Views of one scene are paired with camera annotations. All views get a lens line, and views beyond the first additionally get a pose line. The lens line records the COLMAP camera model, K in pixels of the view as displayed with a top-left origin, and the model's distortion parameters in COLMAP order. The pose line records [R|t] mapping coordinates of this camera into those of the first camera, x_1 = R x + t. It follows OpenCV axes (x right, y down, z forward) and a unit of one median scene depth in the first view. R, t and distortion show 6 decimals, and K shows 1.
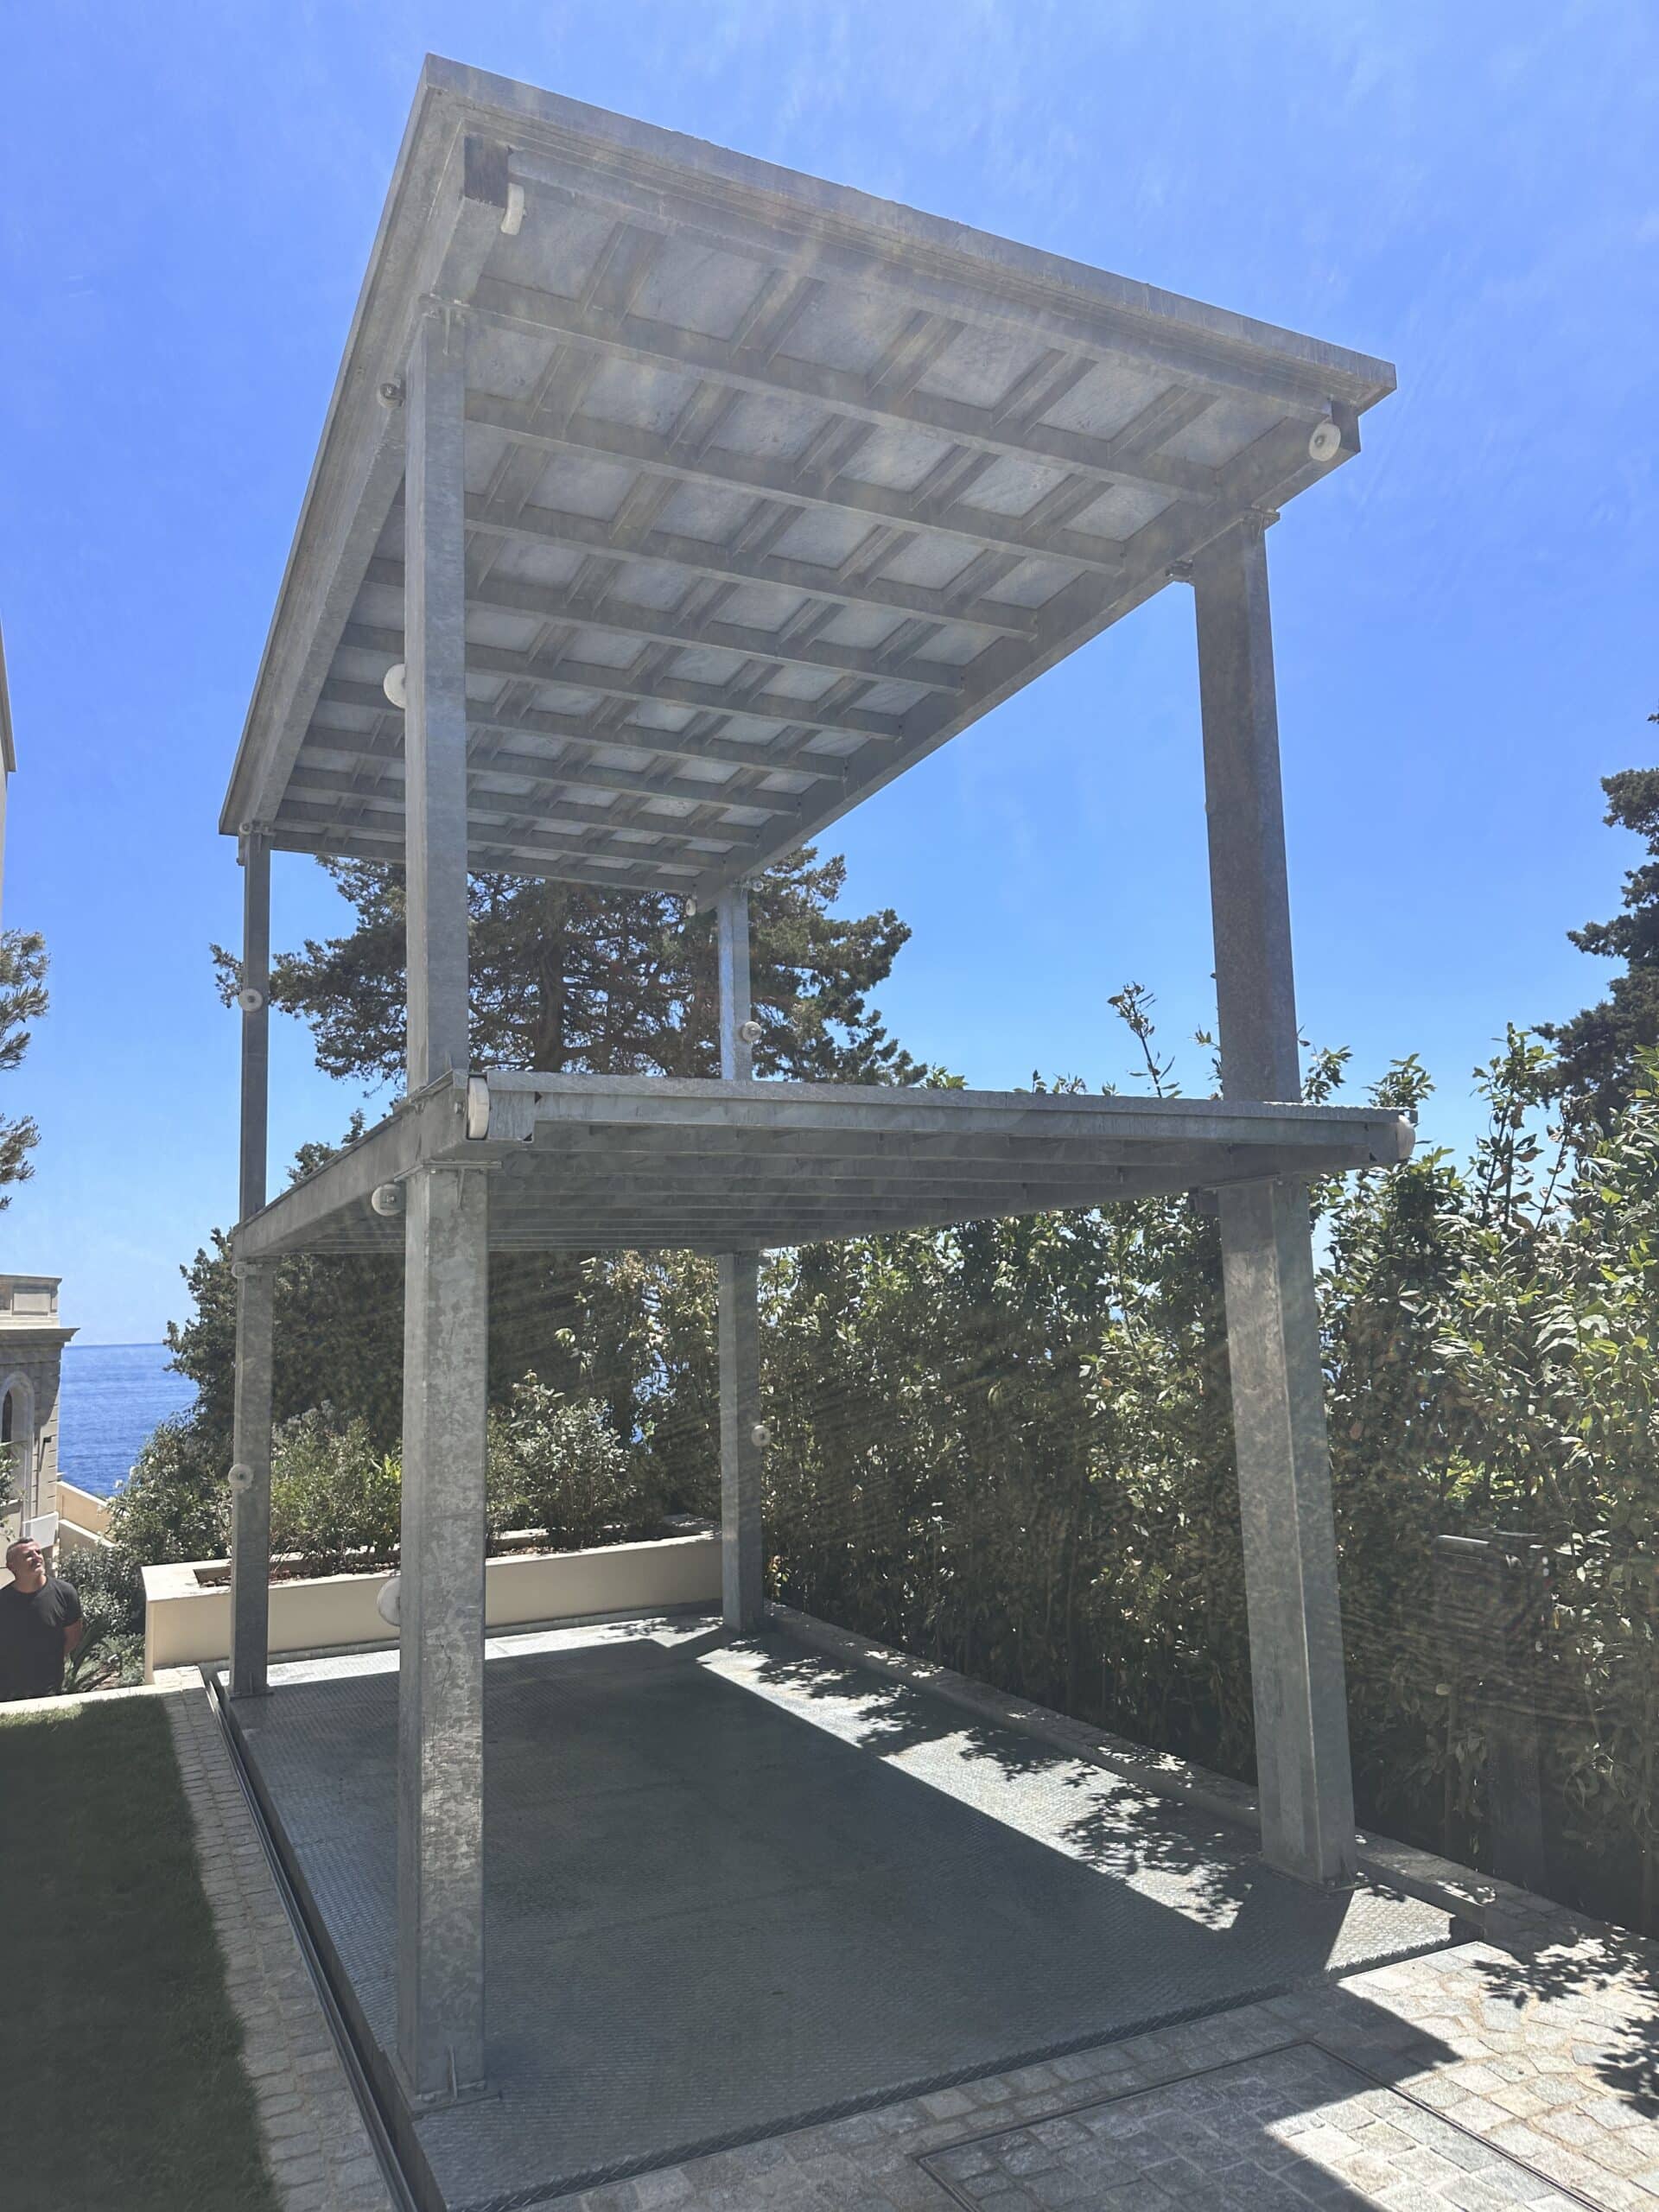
lens RADIAL K [[1560.2, 0, 829.5], [0, 1560.2, 1106.0], [0, 0, 1]] dist [0.030300, -0.040920]
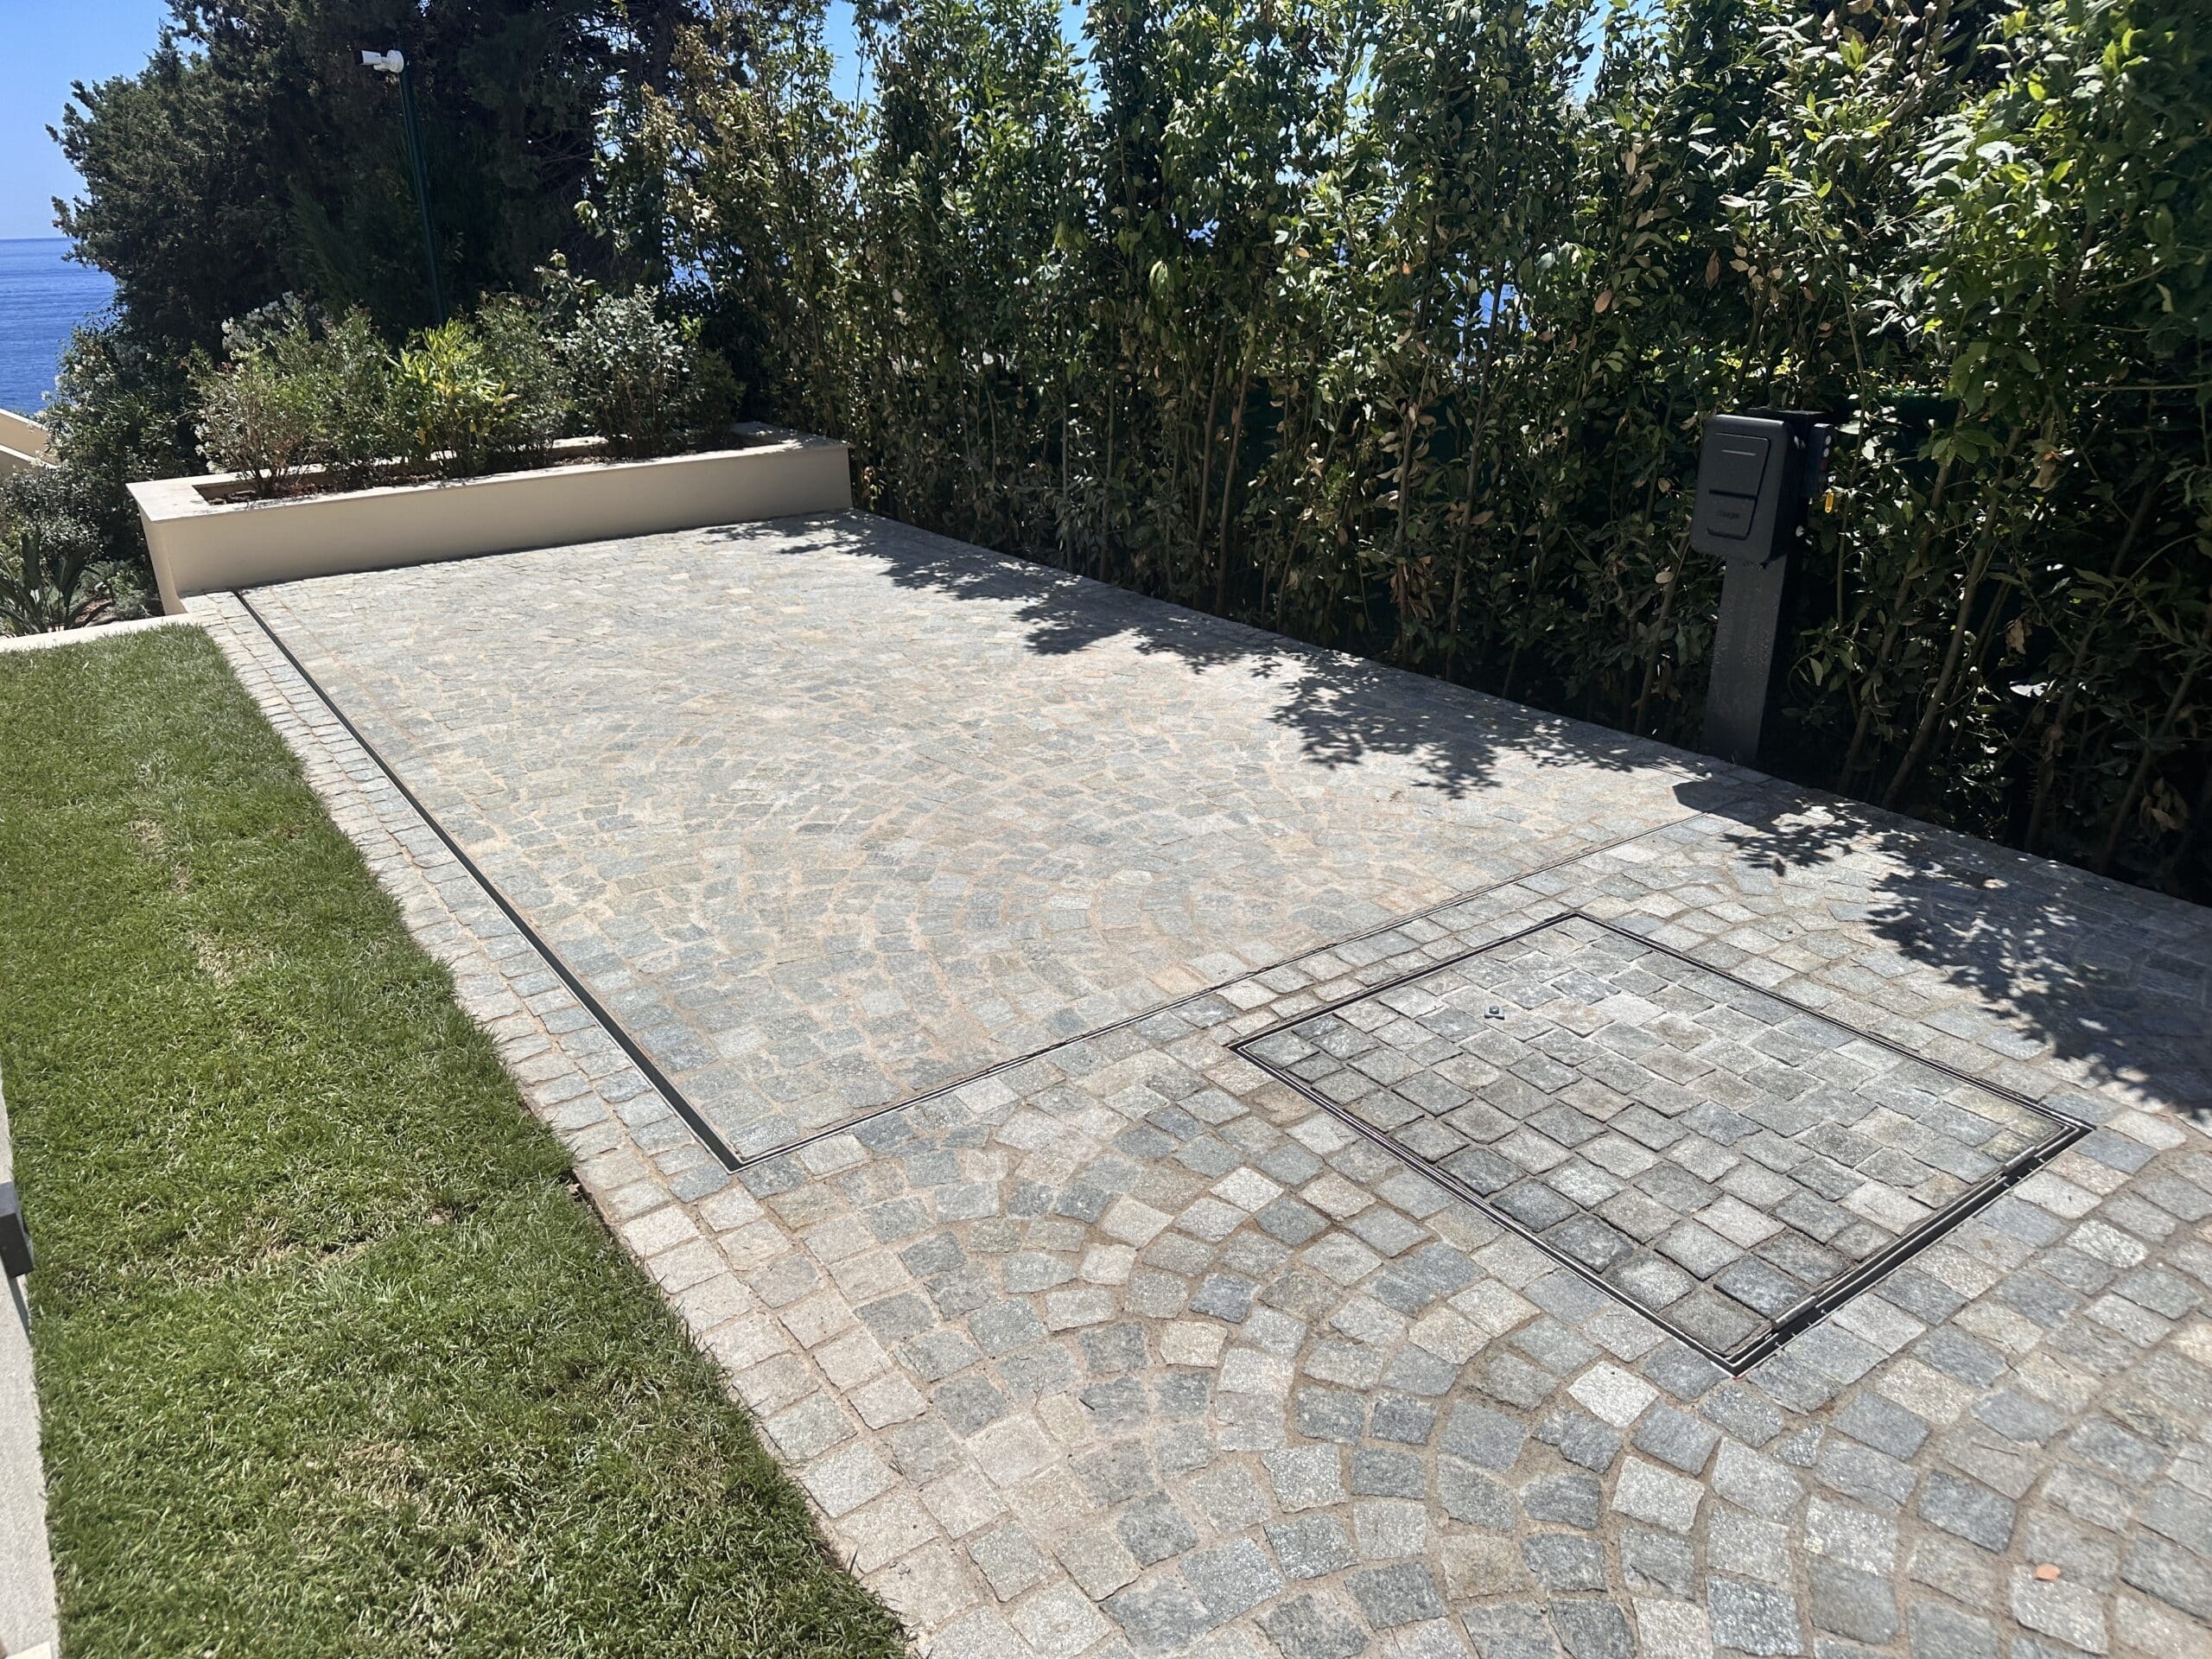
lens RADIAL K [[1560.2, 0, 1104.4], [0, 1560.2, 837.7], [0, 0, 1]] dist [0.030300, -0.040920]
pose [[0.985265, -0.051791, 0.163006, -0.120939], [-0.033959, 0.874841, 0.483218, 0.063897], [-0.167630, -0.481633, 0.860191, 0.169472]]
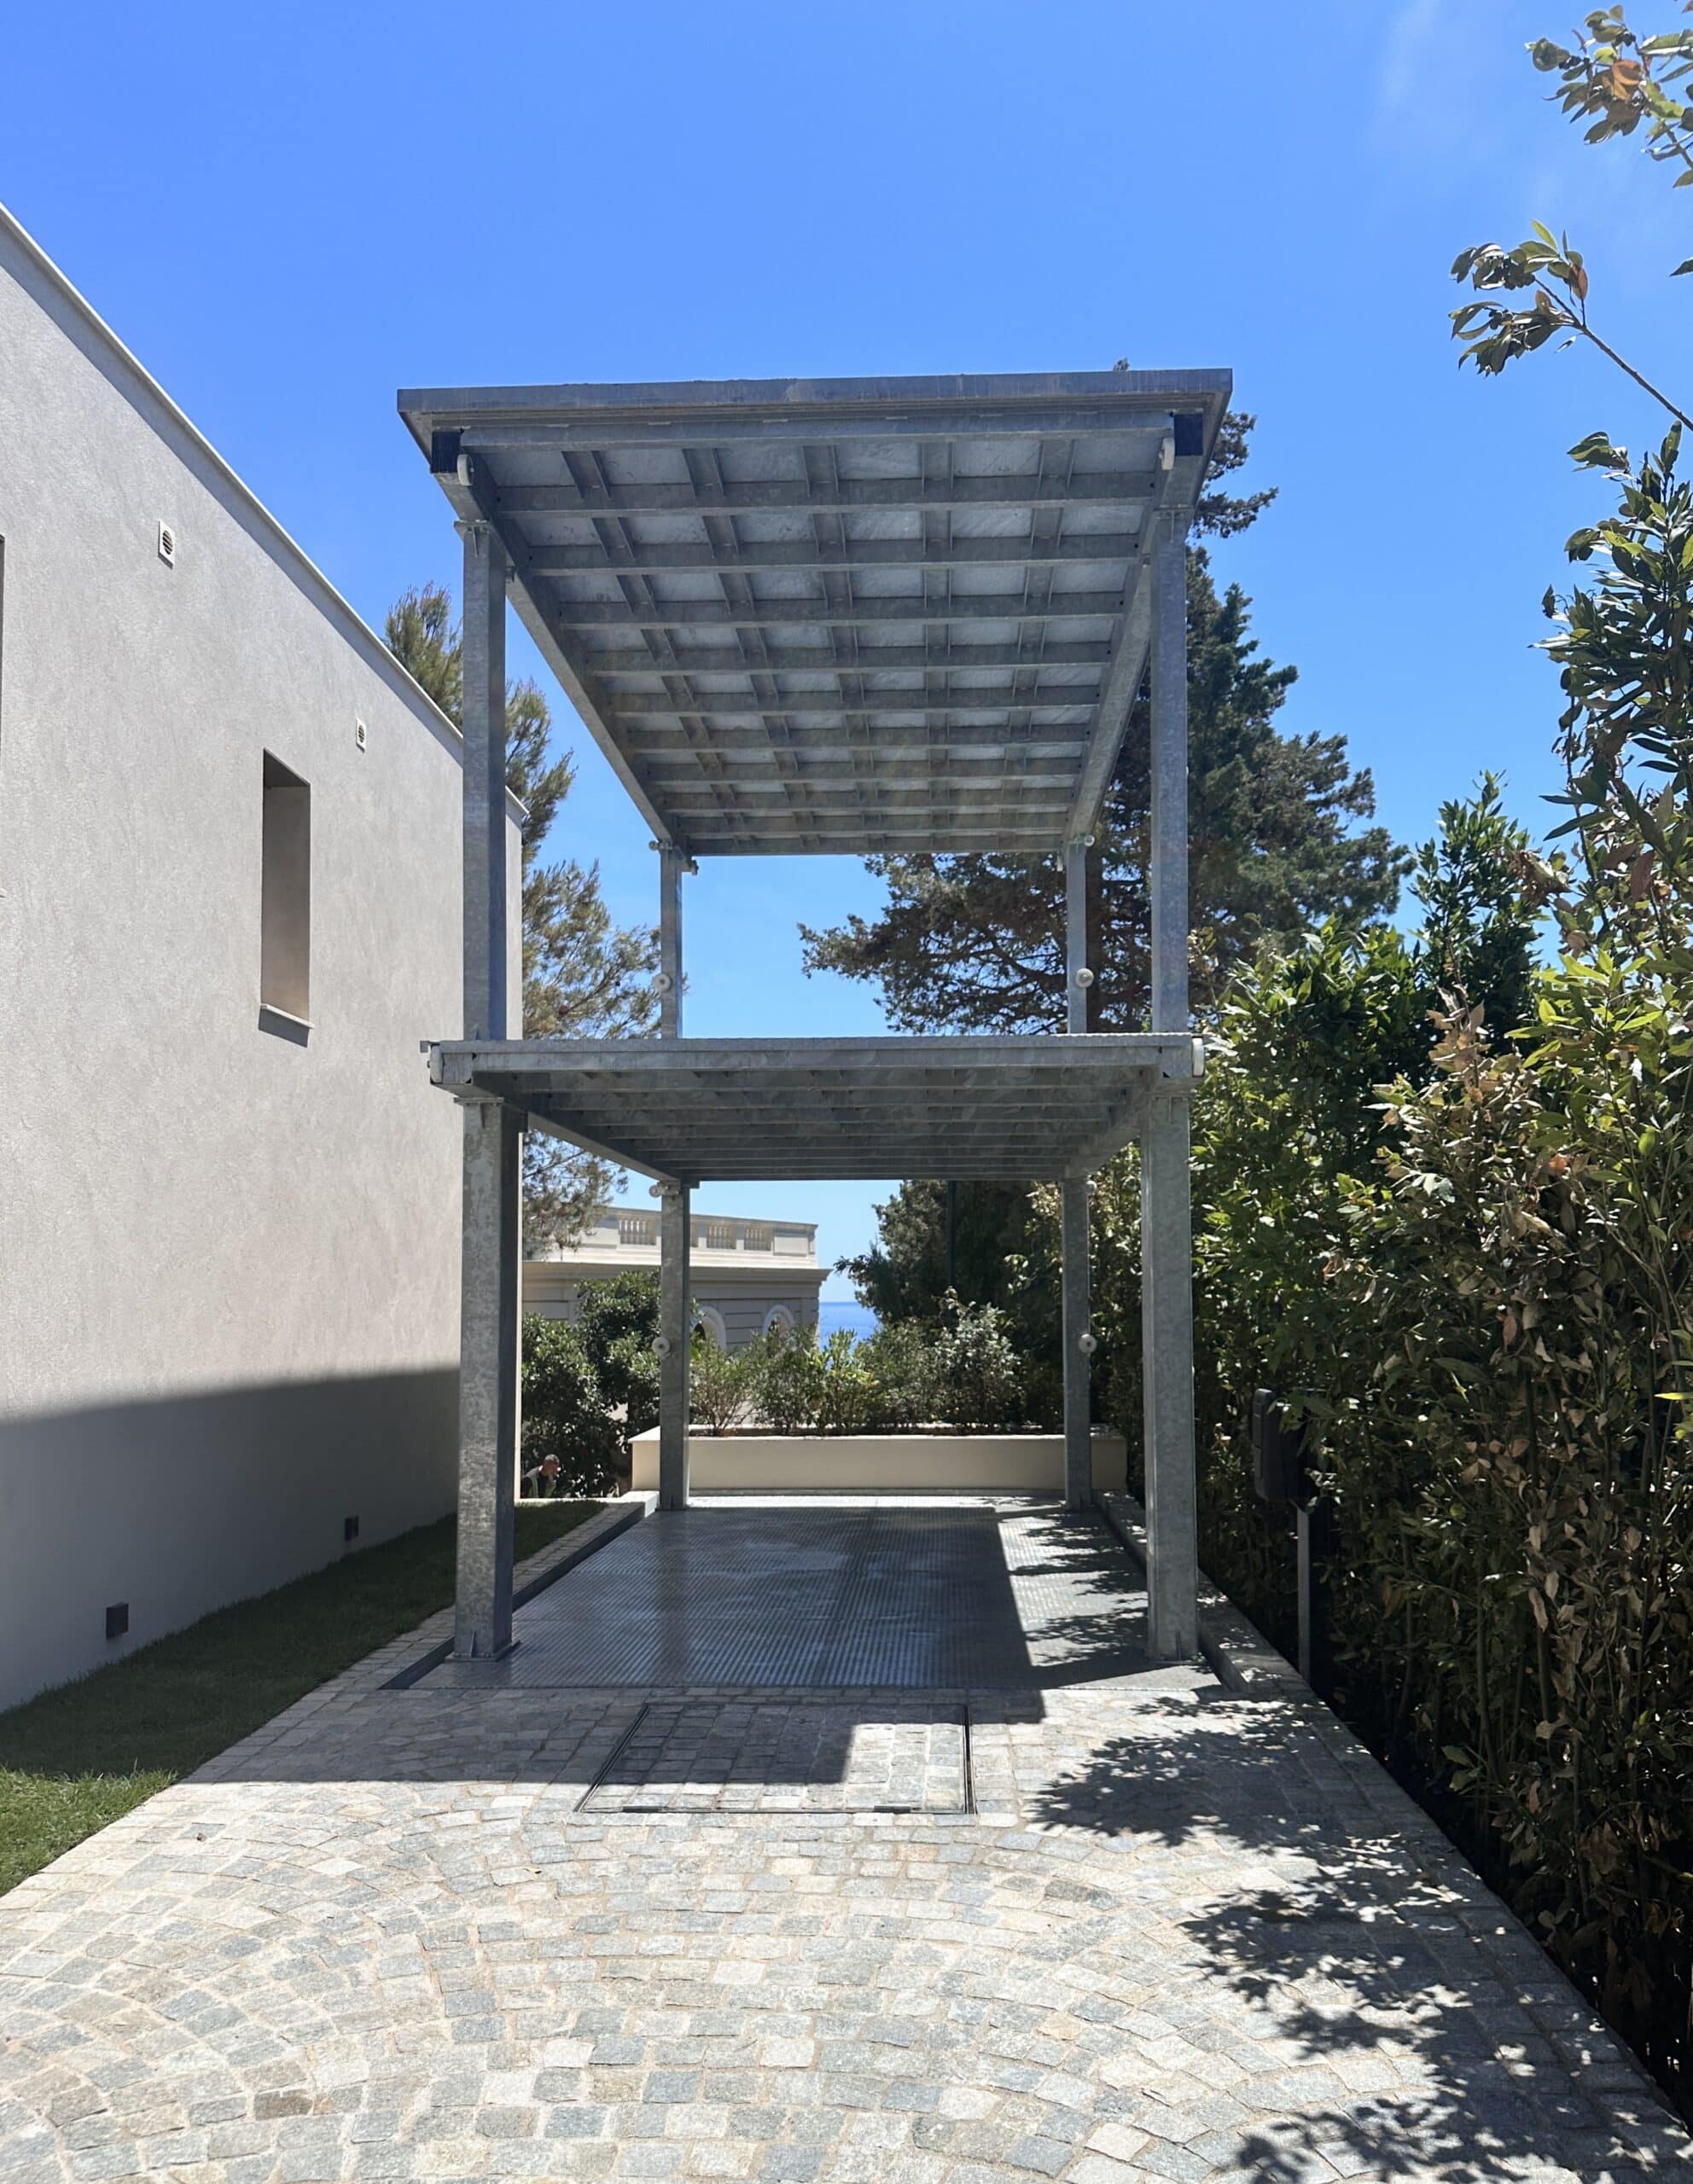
lens RADIAL K [[1708.8, 0, 847.6], [0, 1708.8, 1171.0], [0, 0, 1]] dist [0.118448, -0.000487]
pose [[0.875381, -0.013787, -0.483237, 0.706656], [0.047827, 0.997159, 0.058188, 0.018660], [0.481062, -0.074049, 0.873554, -0.267483]]
